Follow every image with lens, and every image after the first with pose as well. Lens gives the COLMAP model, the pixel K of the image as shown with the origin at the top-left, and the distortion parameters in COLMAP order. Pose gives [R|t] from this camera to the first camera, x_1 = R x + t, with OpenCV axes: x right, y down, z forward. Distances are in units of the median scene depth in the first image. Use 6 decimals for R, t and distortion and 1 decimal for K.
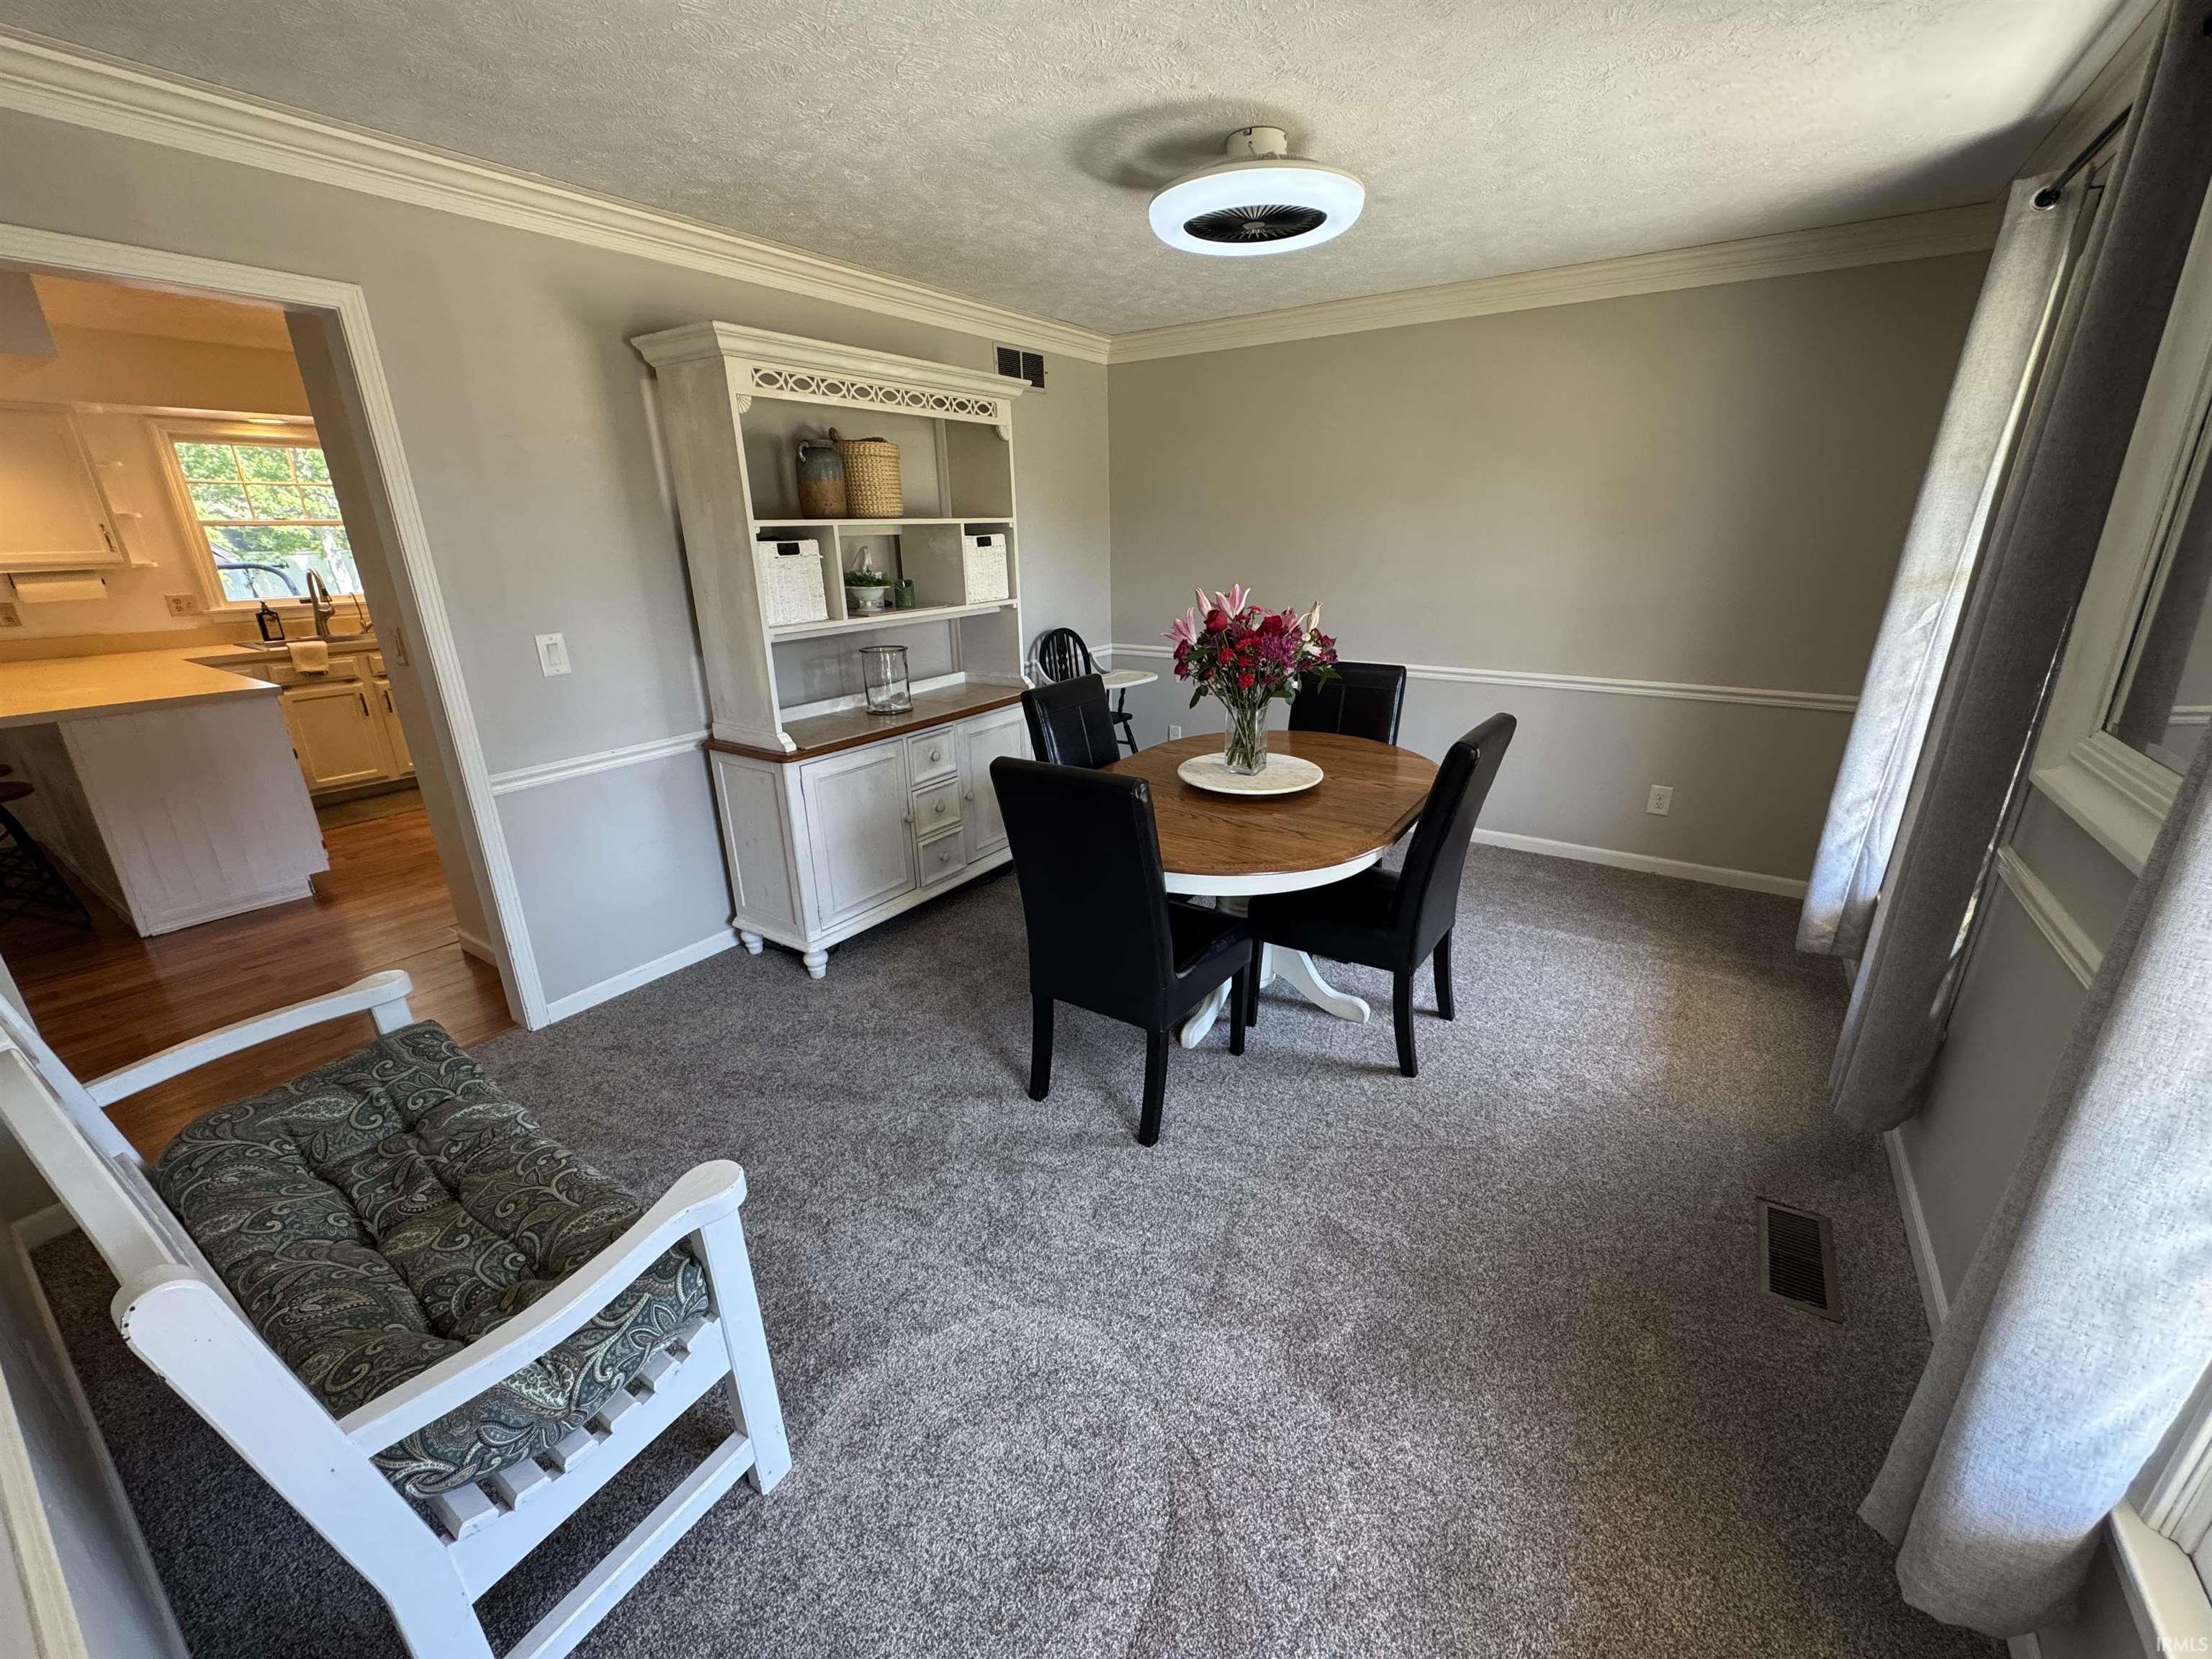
lens RADIAL K [[878.4, 0, 1098.0], [0, 878.4, 832.8], [0, 0, 1]] dist [-0.000679, -0.000010]
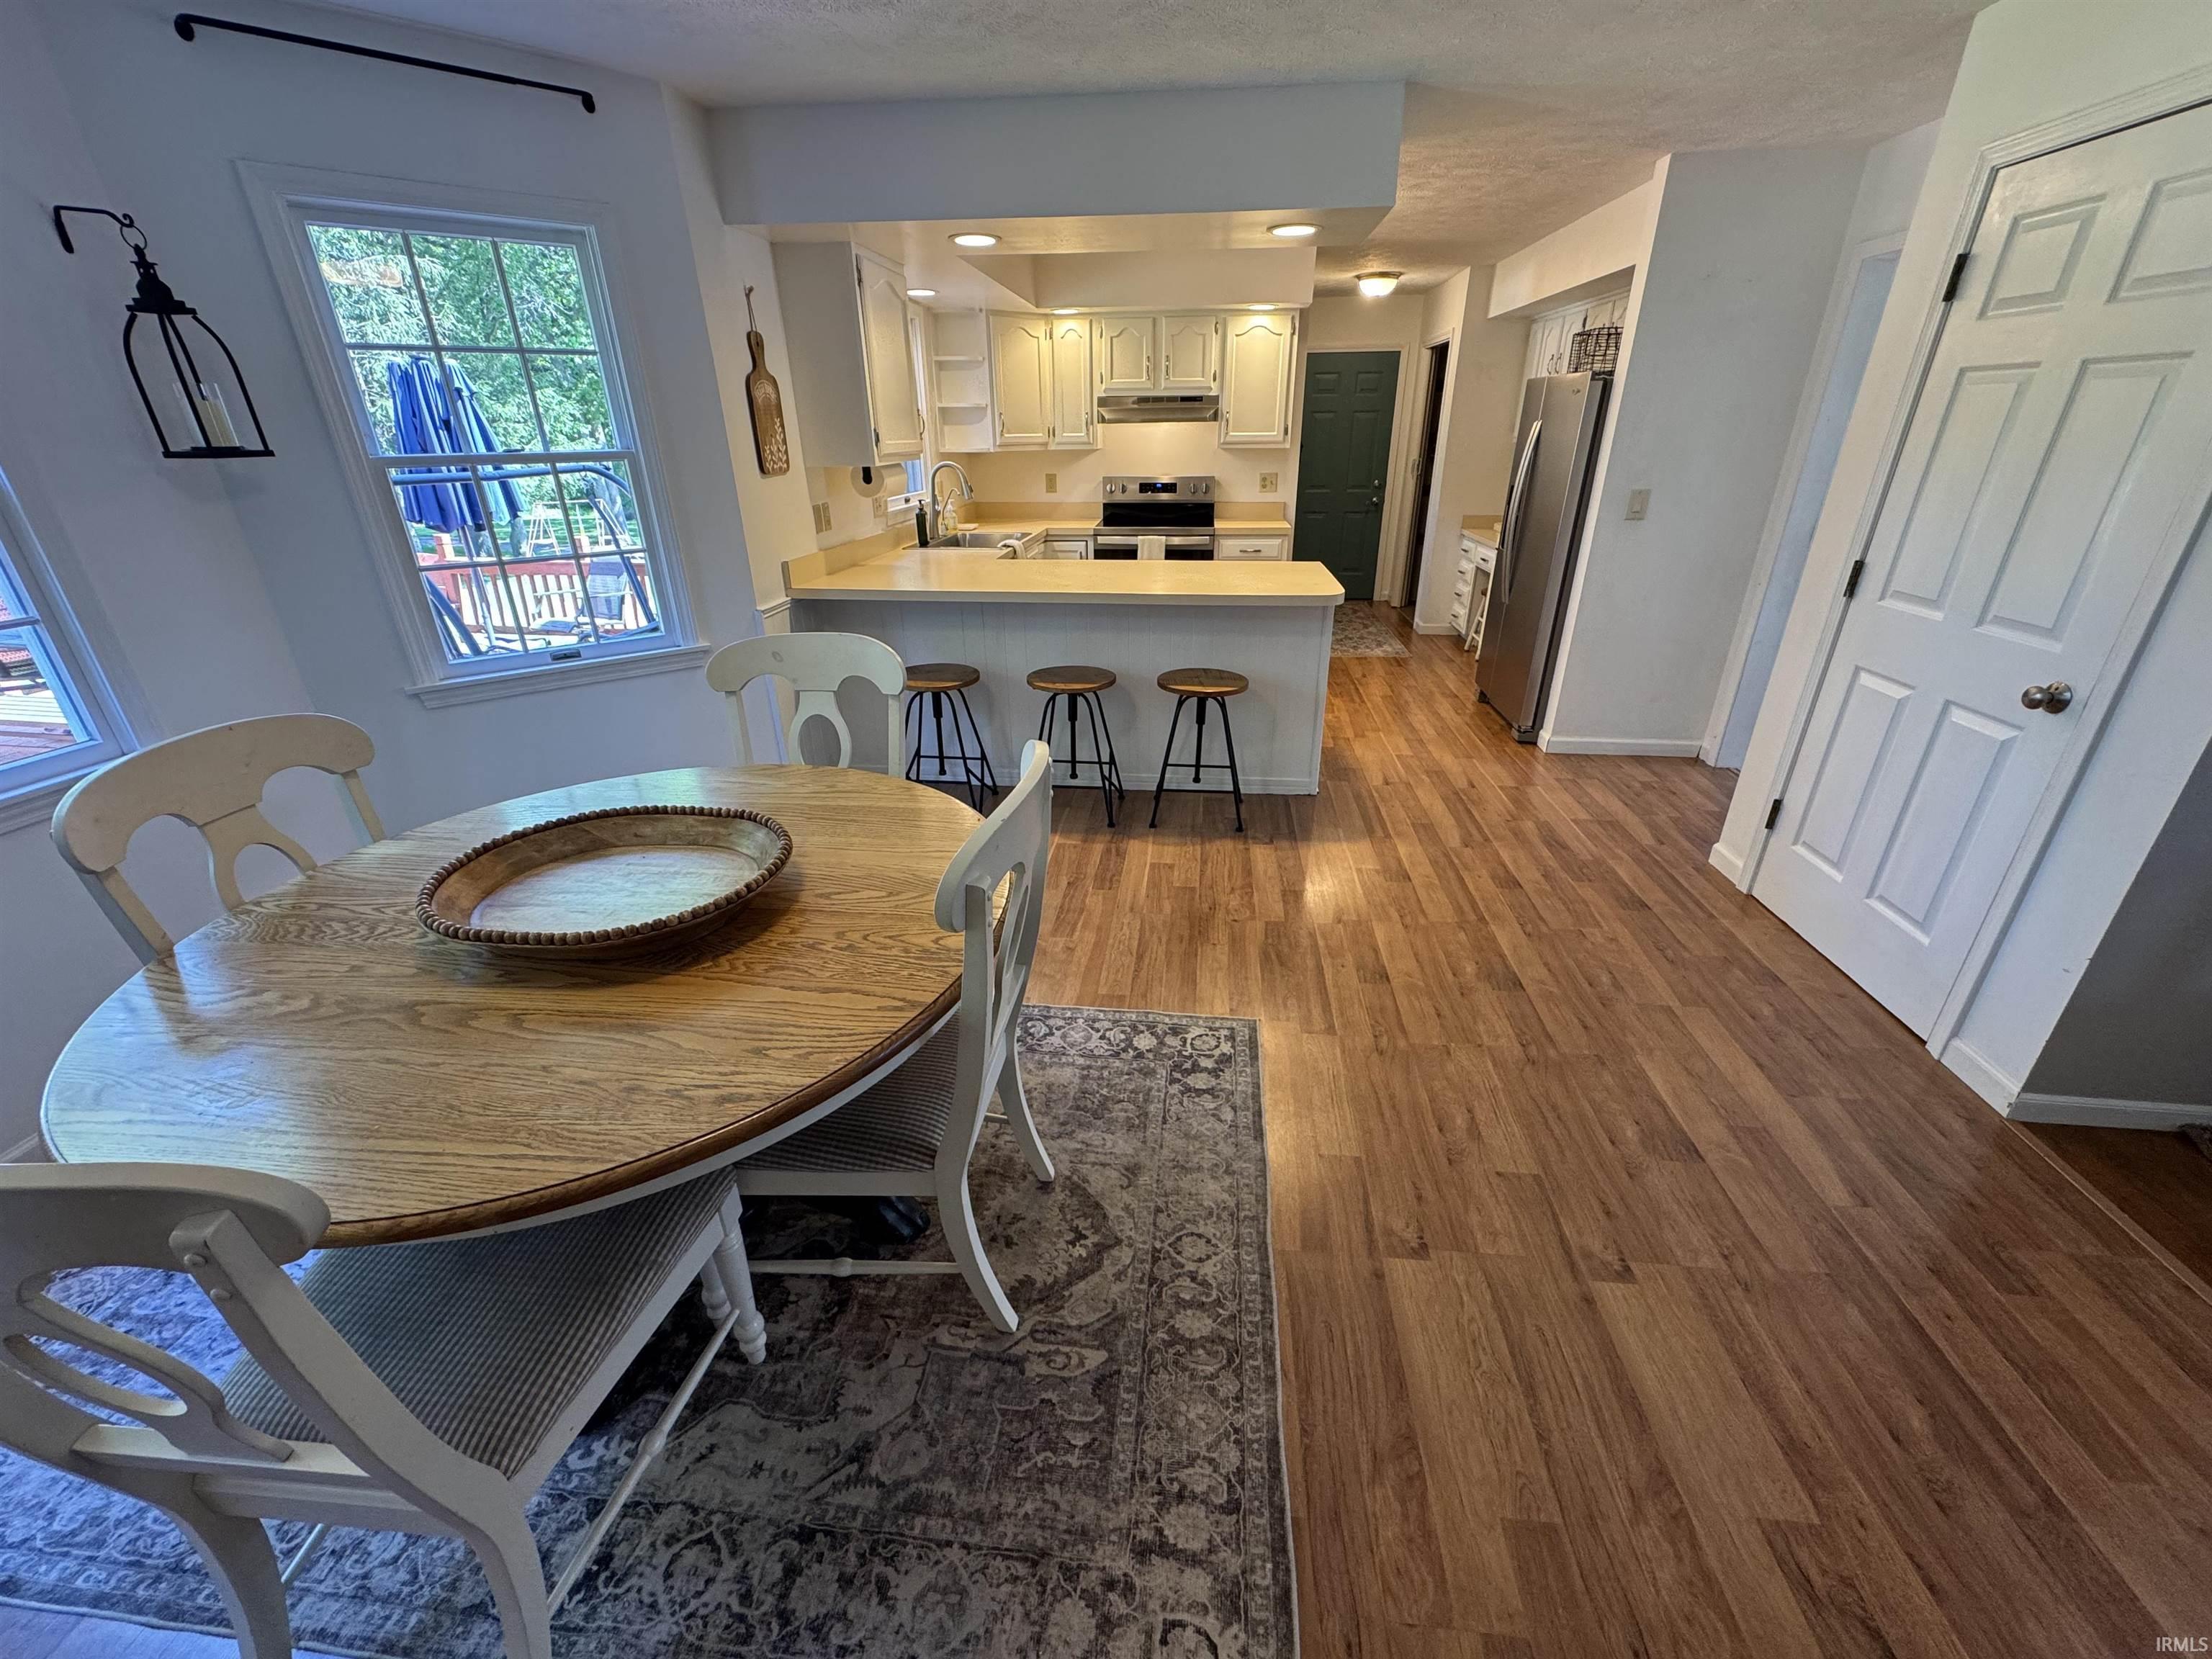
lens RADIAL K [[882.3, 0, 1106.0], [0, 882.3, 829.5], [0, 0, 1]] dist [-0.000504, 0.000106]
pose [[0.881000, -0.190353, 0.433135, -1.288859], [0.152910, 0.980919, 0.120071, -0.008503], [-0.447726, -0.039551, 0.893296, 0.083805]]
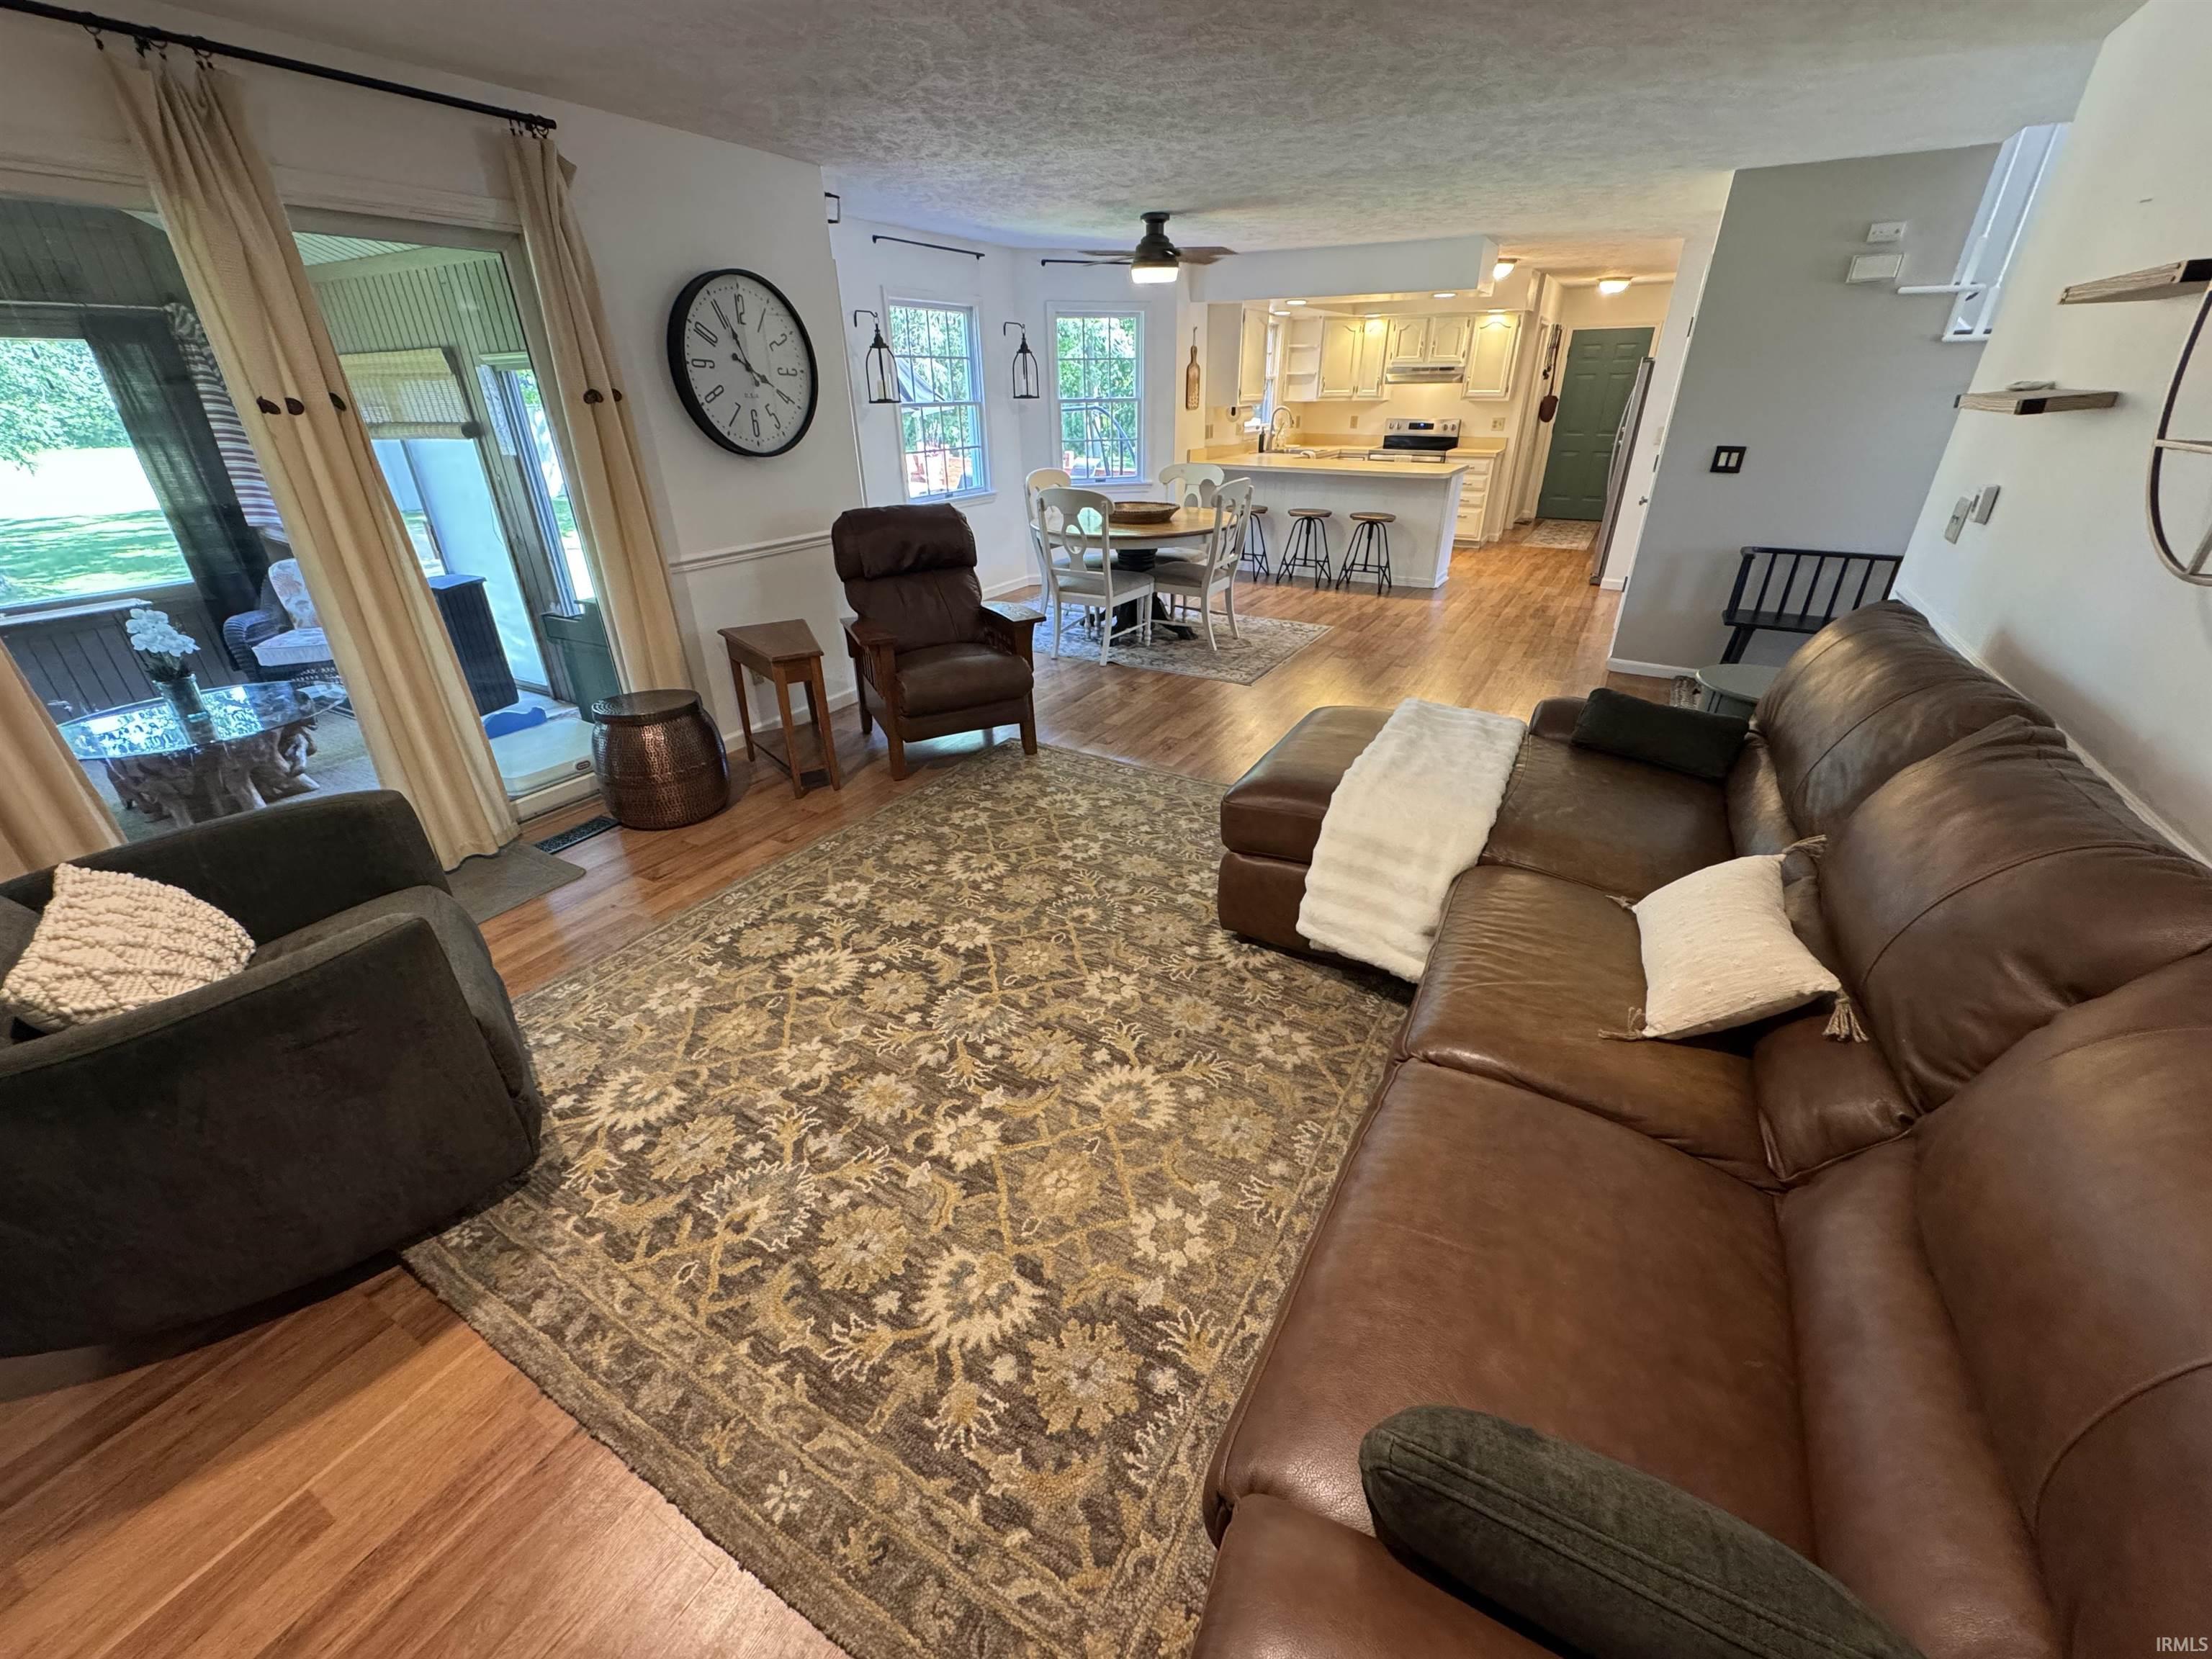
lens RADIAL K [[882.3, 0, 1106.0], [0, 882.3, 829.5], [0, 0, 1]] dist [-0.000504, 0.000106]
pose [[0.997070, -0.027391, 0.071428, -1.444073], [0.017723, 0.991007, 0.132629, 0.280957], [-0.074418, -0.130975, 0.988589, -0.777799]]
